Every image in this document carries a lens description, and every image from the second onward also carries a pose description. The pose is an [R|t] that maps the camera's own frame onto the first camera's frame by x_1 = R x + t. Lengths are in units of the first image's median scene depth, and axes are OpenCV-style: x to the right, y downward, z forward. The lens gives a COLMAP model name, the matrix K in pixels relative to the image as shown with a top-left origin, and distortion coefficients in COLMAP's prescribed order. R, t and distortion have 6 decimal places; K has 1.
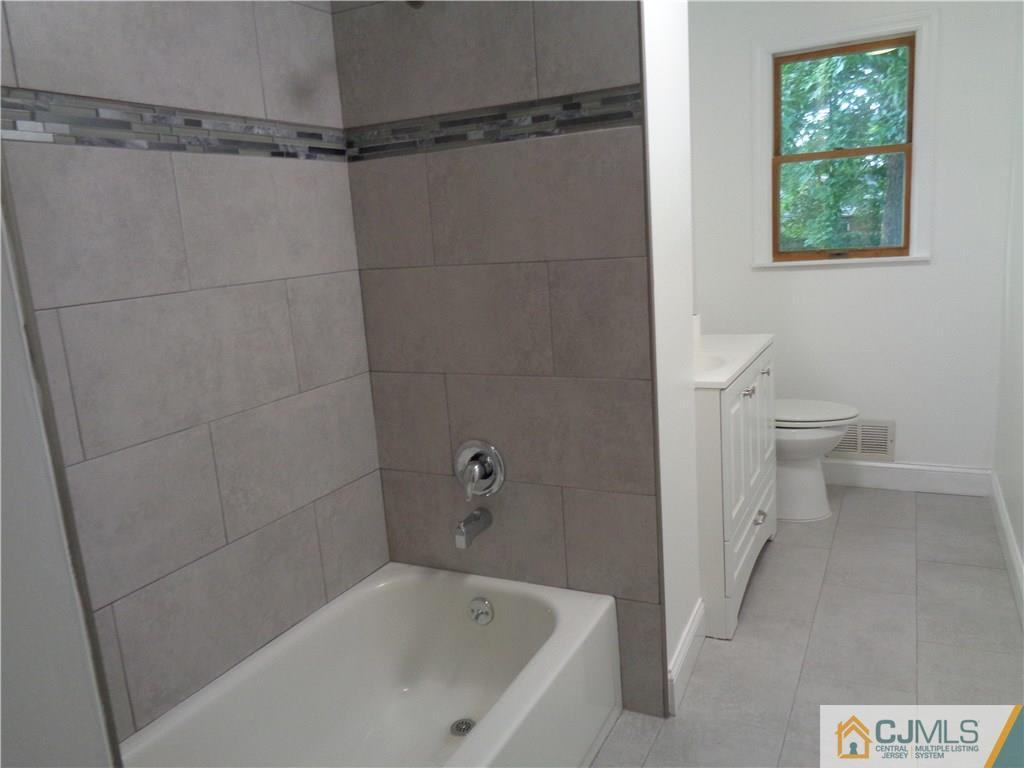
lens RADIAL K [[759.0, 0, 519.8], [0, 759.0, 377.0], [0, 0, 1]] dist [0.007619, -0.005560]
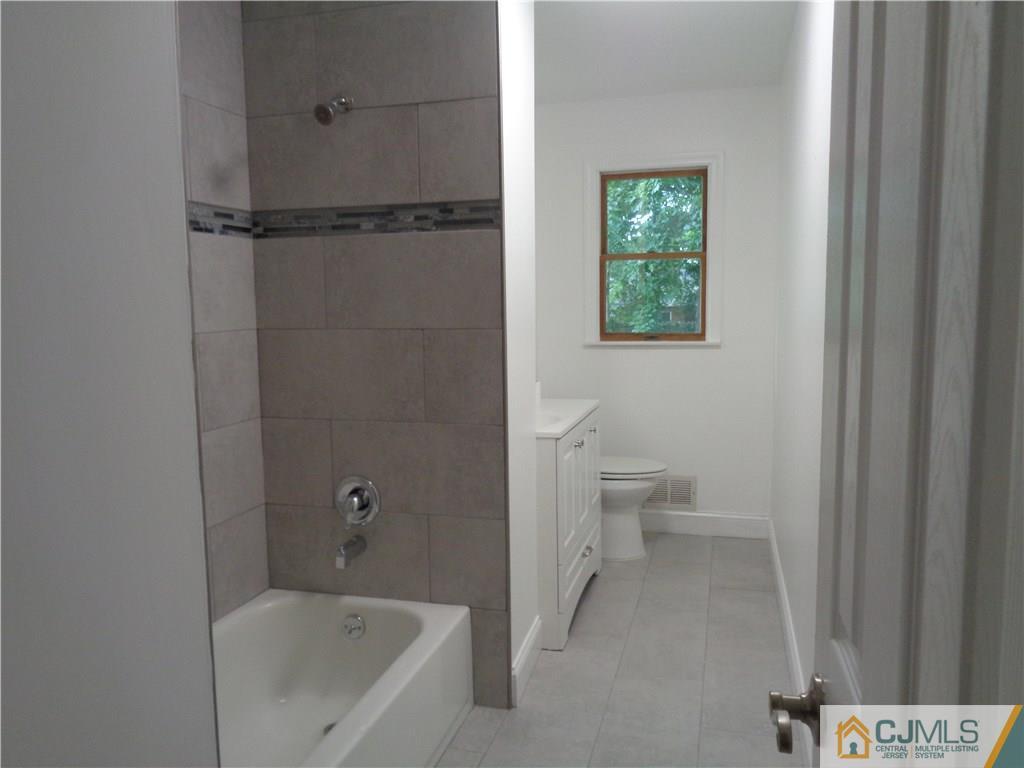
lens RADIAL K [[759.0, 0, 507.7], [0, 759.0, 388.6], [0, 0, 1]] dist [0.007619, -0.005560]
pose [[0.981631, 0.033906, 0.187751, -0.047913], [-0.017082, 0.995749, -0.090512, 0.046225], [-0.190022, 0.085642, 0.978037, -0.198342]]
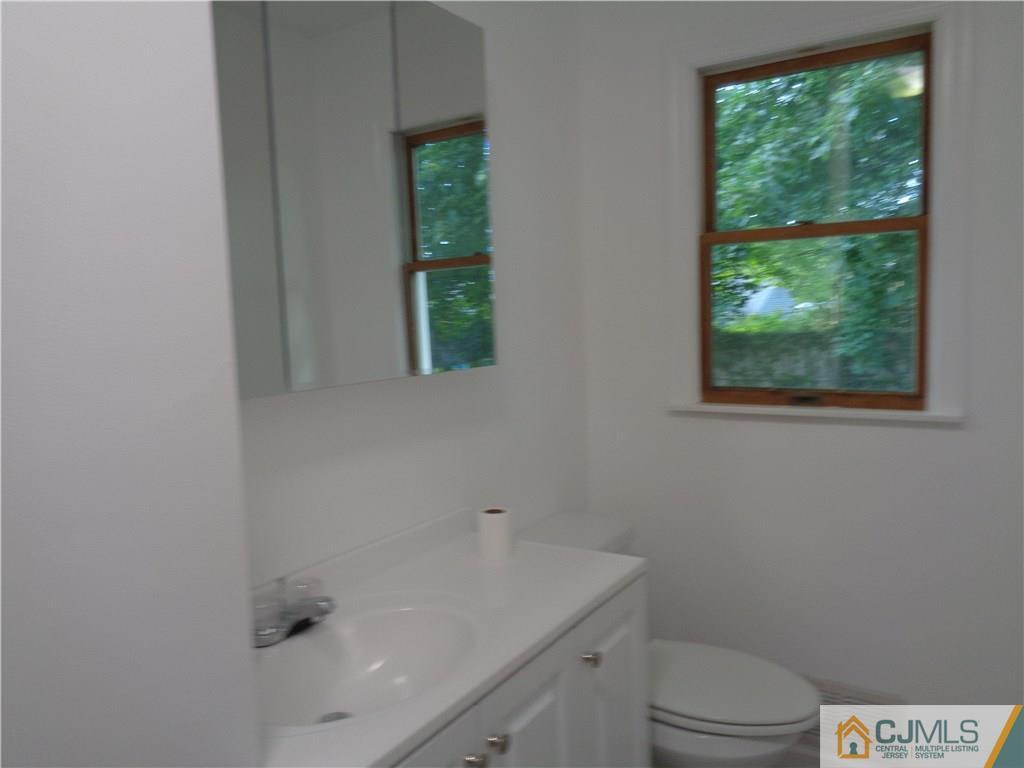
lens RADIAL K [[759.0, 0, 527.6], [0, 759.0, 399.2], [0, 0, 1]] dist [0.007619, -0.005560]
pose [[0.995175, 0.046201, -0.086554, 0.359668], [-0.051995, 0.996468, -0.065936, -0.157941], [0.083202, 0.070119, 0.994063, 0.554862]]
